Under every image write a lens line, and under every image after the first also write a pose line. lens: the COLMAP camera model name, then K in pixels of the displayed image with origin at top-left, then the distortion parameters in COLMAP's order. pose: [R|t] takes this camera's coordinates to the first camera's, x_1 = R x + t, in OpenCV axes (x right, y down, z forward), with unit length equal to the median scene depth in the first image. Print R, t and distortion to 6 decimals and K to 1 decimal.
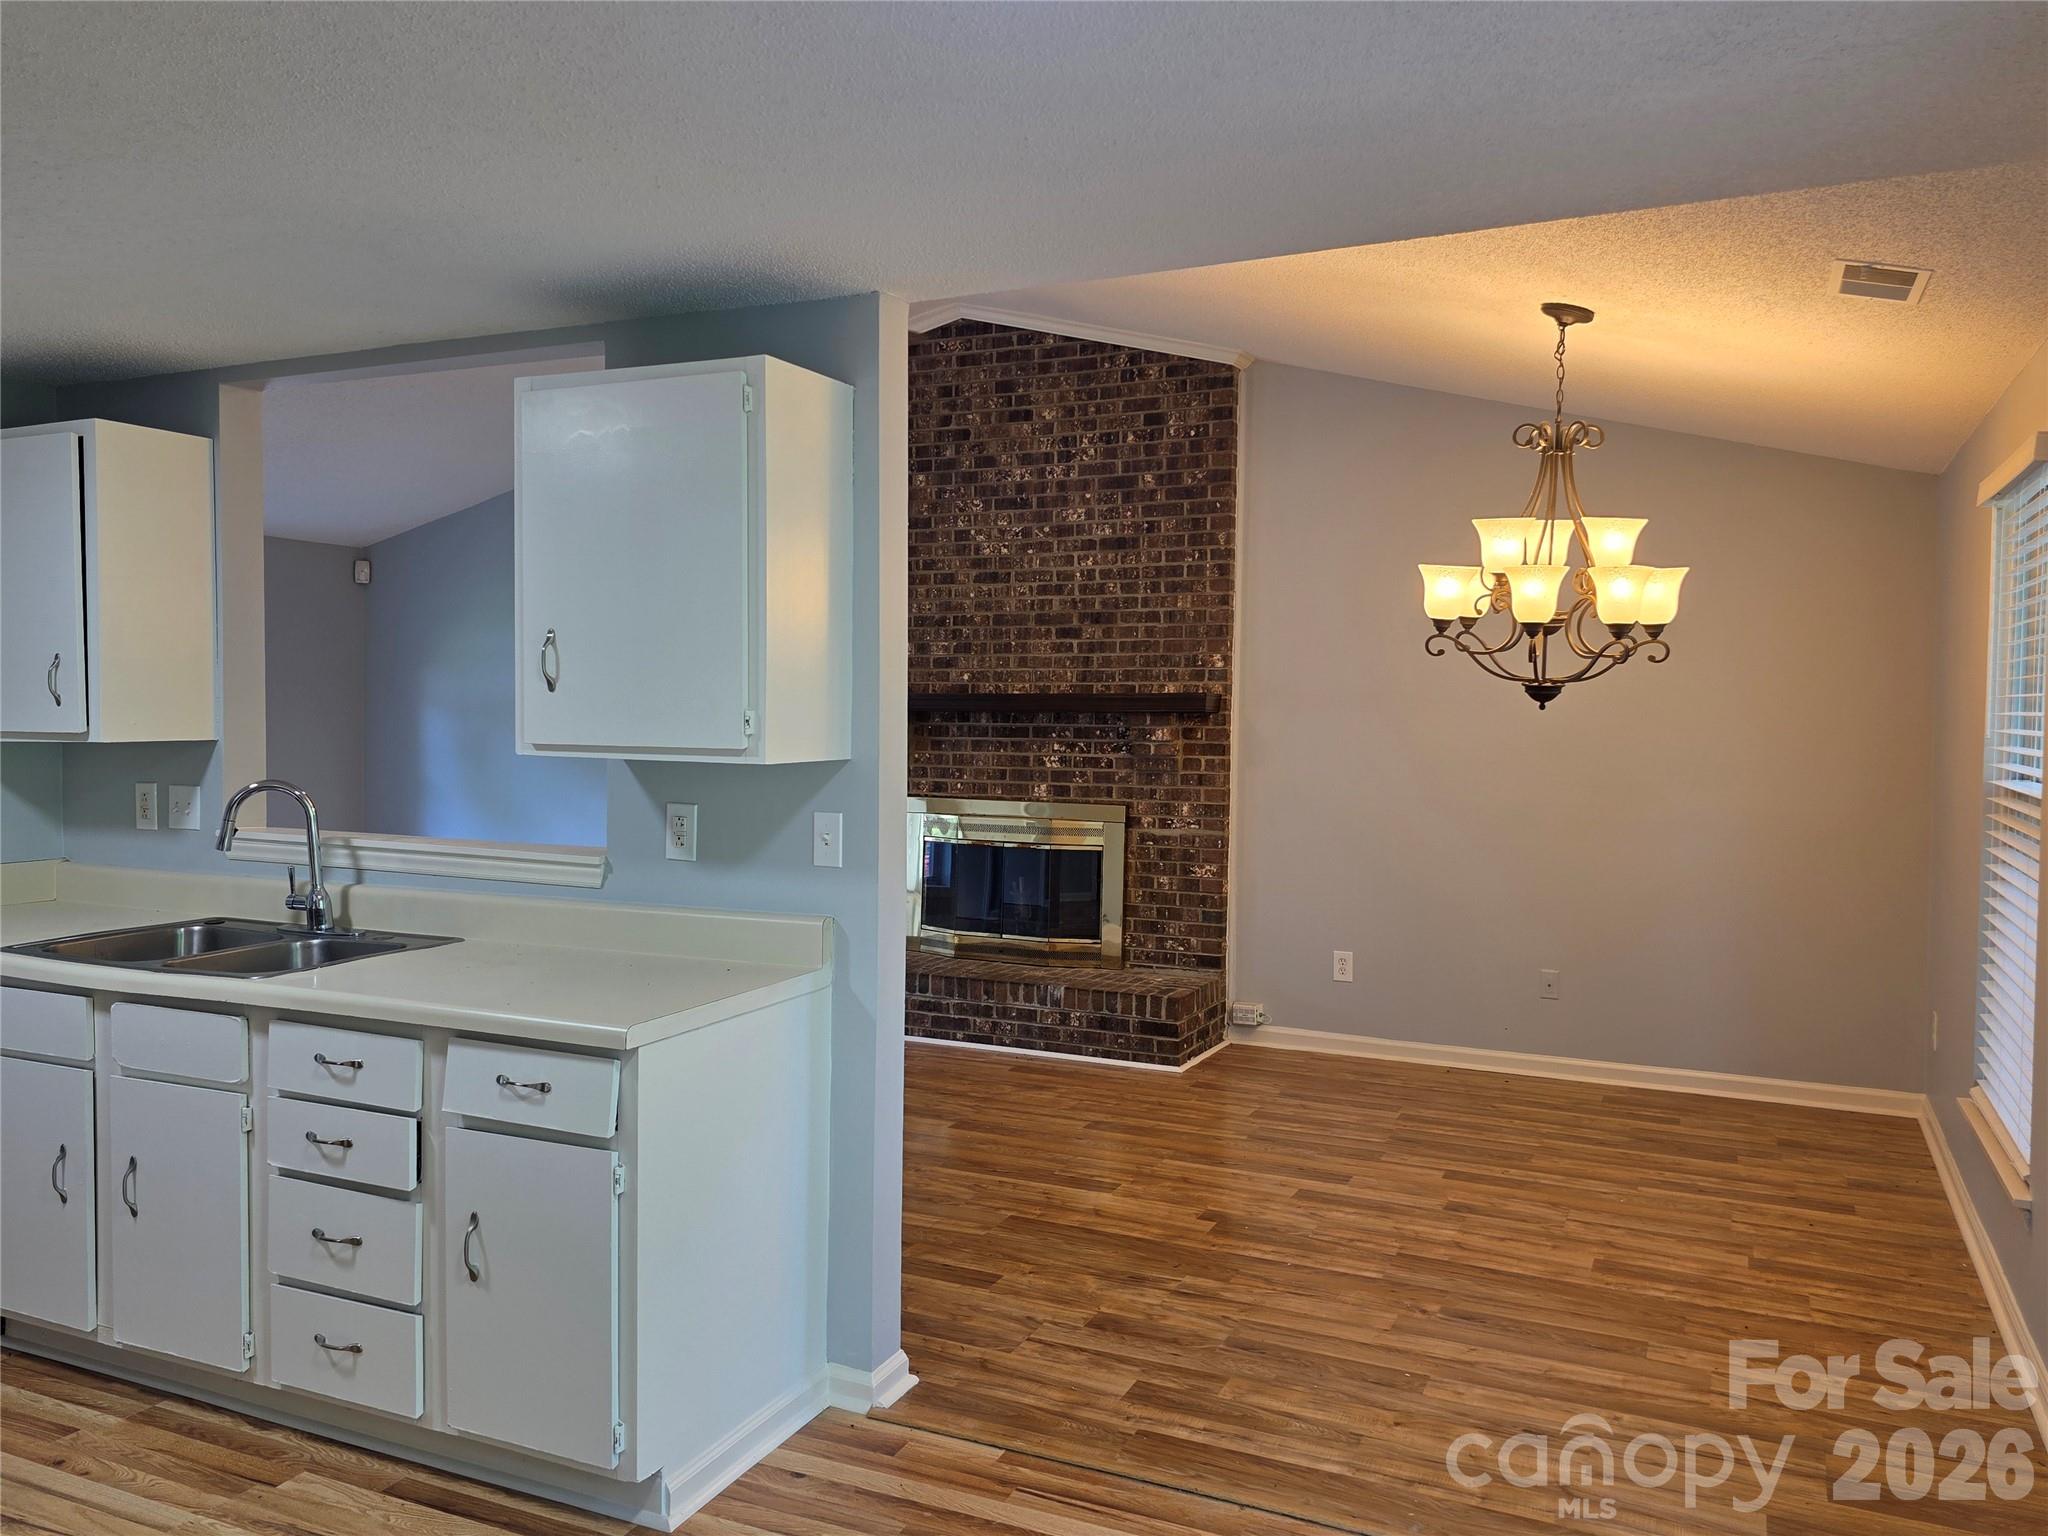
lens RADIAL K [[1505.8, 0, 1006.7], [0, 1505.8, 751.9], [0, 0, 1]] dist [0.098560, -0.113668]
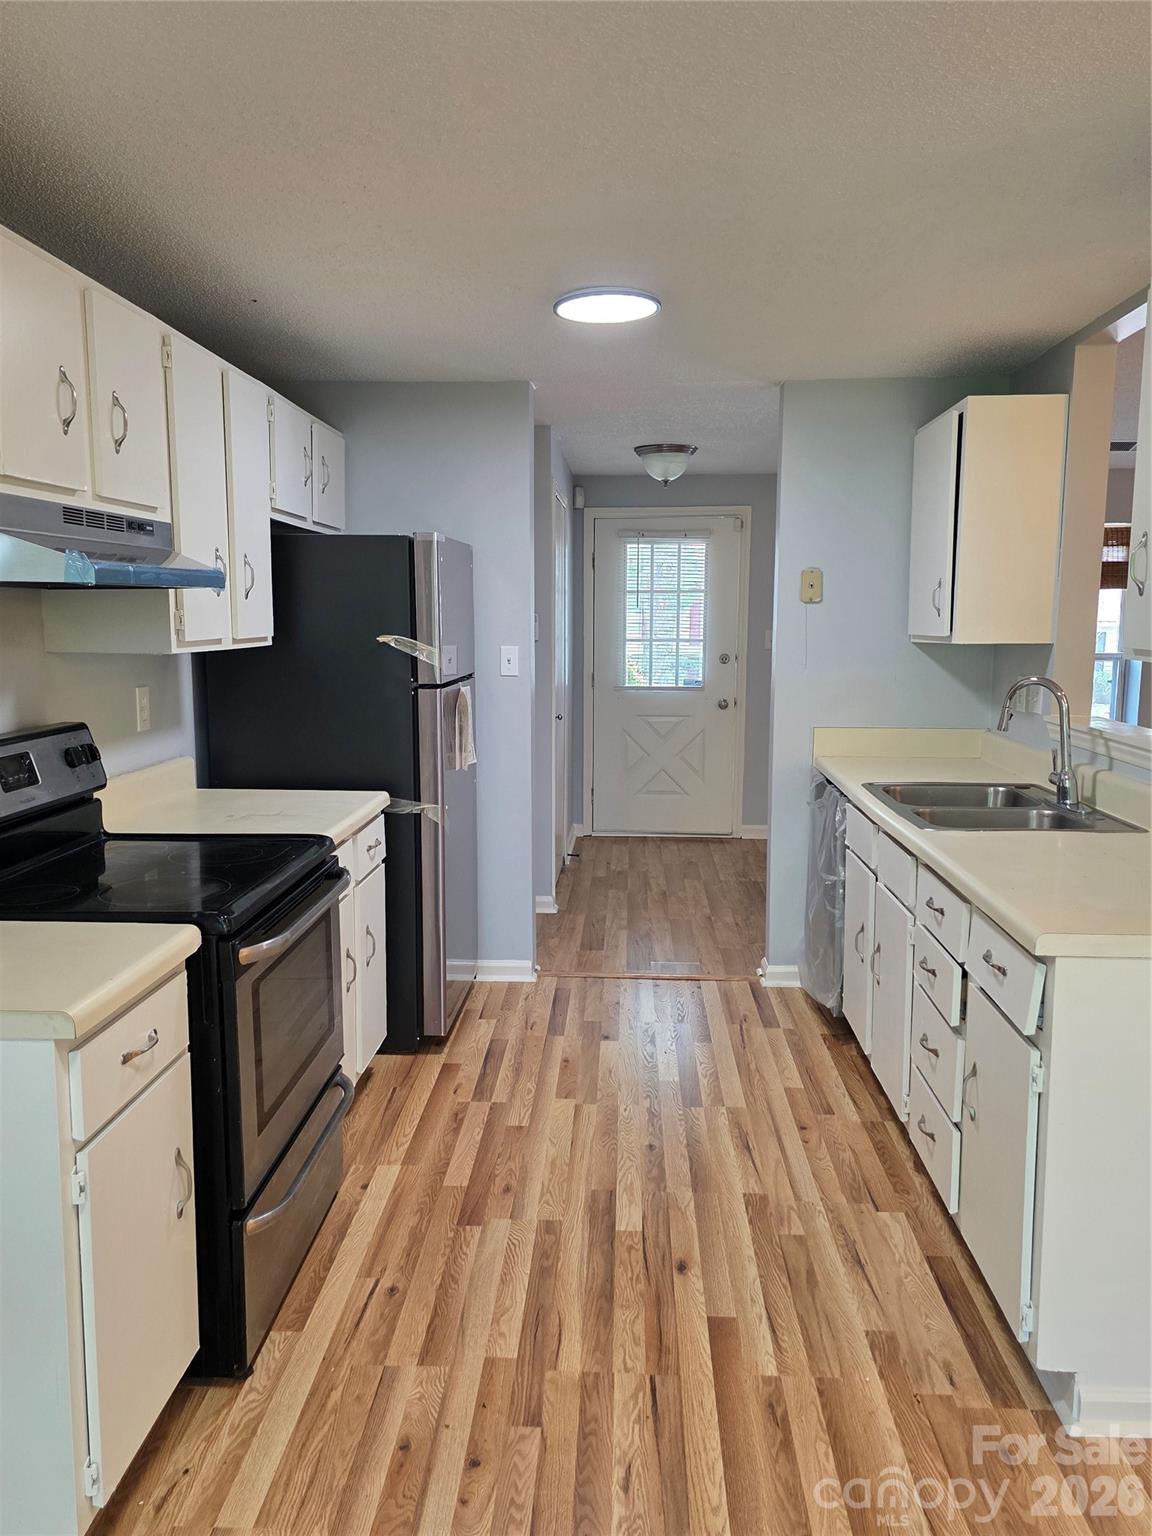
lens RADIAL K [[1129.4, 0, 586.6], [0, 1129.4, 768.1], [0, 0, 1]] dist [0.098560, -0.113668]
pose [[0.389781, 0.116981, -0.913448, 0.242669], [-0.030311, 0.992991, 0.114233, -0.002523], [0.920409, -0.016839, 0.390595, 0.343788]]
